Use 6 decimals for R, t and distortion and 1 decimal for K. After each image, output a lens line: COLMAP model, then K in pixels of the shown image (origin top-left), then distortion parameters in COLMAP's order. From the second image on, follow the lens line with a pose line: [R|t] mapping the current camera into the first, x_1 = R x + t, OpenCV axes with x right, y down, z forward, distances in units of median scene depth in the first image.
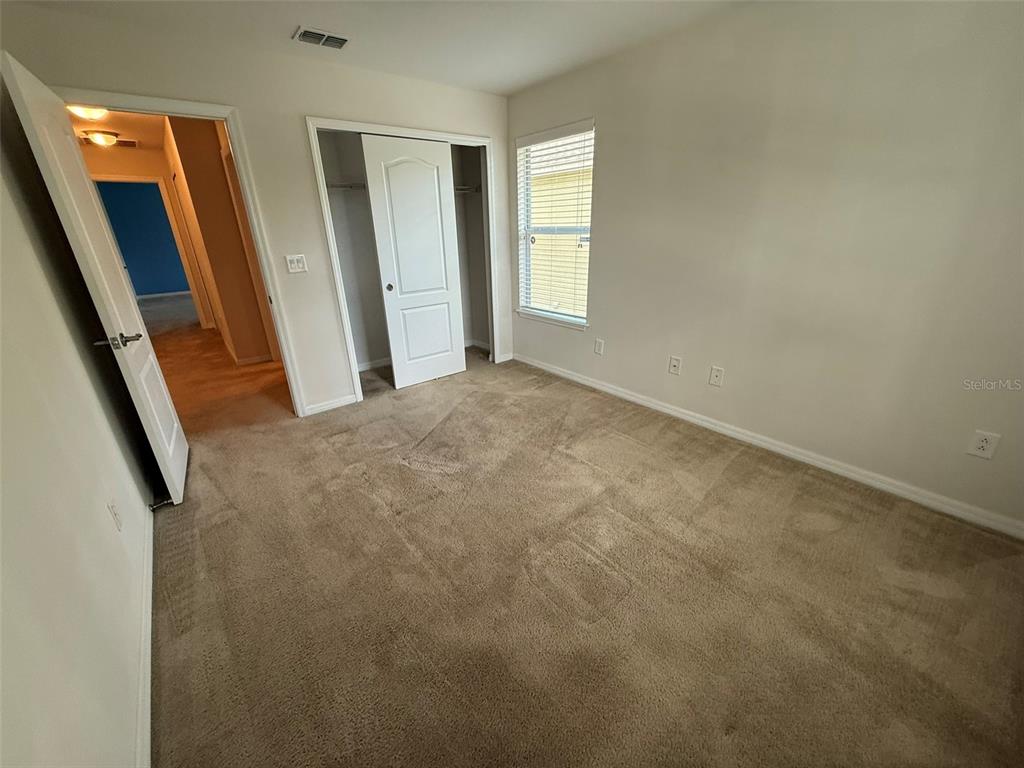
lens RADIAL K [[410.1, 0, 507.8], [0, 410.1, 384.7], [0, 0, 1]] dist [-0.001879, 0.000083]
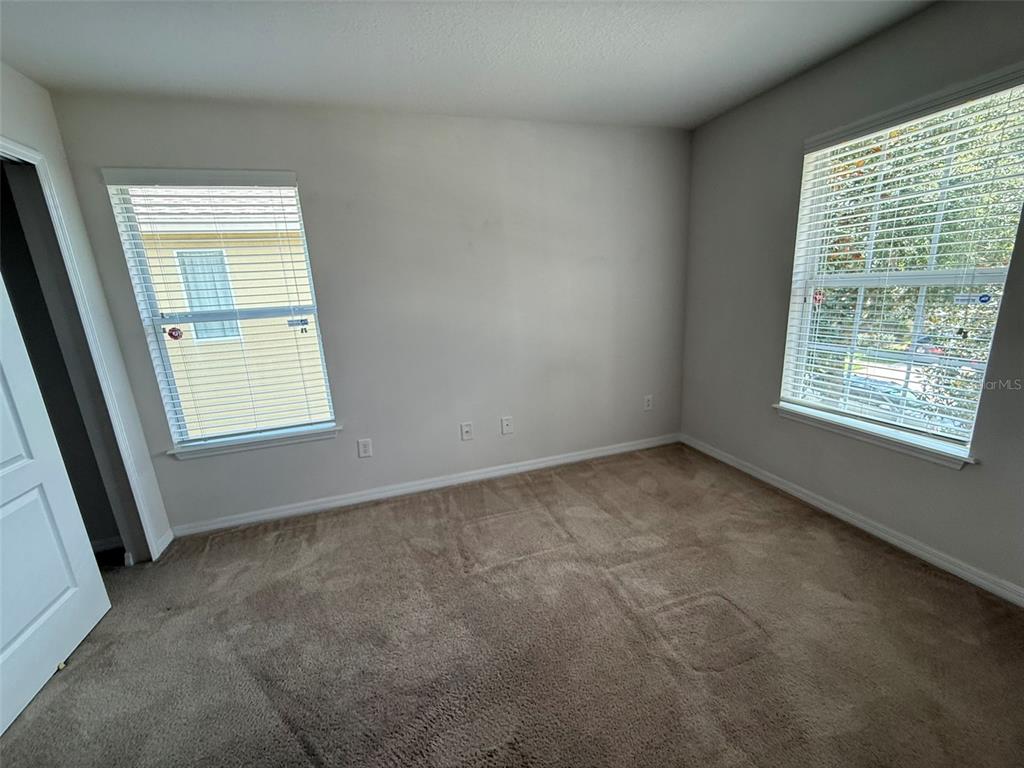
lens RADIAL K [[410.1, 0, 507.8], [0, 410.1, 384.7], [0, 0, 1]] dist [-0.001879, 0.000083]
pose [[0.360072, -0.207353, 0.909589, -0.403424], [0.383194, 0.921817, 0.058449, -0.158612], [-0.850594, 0.327504, 0.411377, 0.436435]]
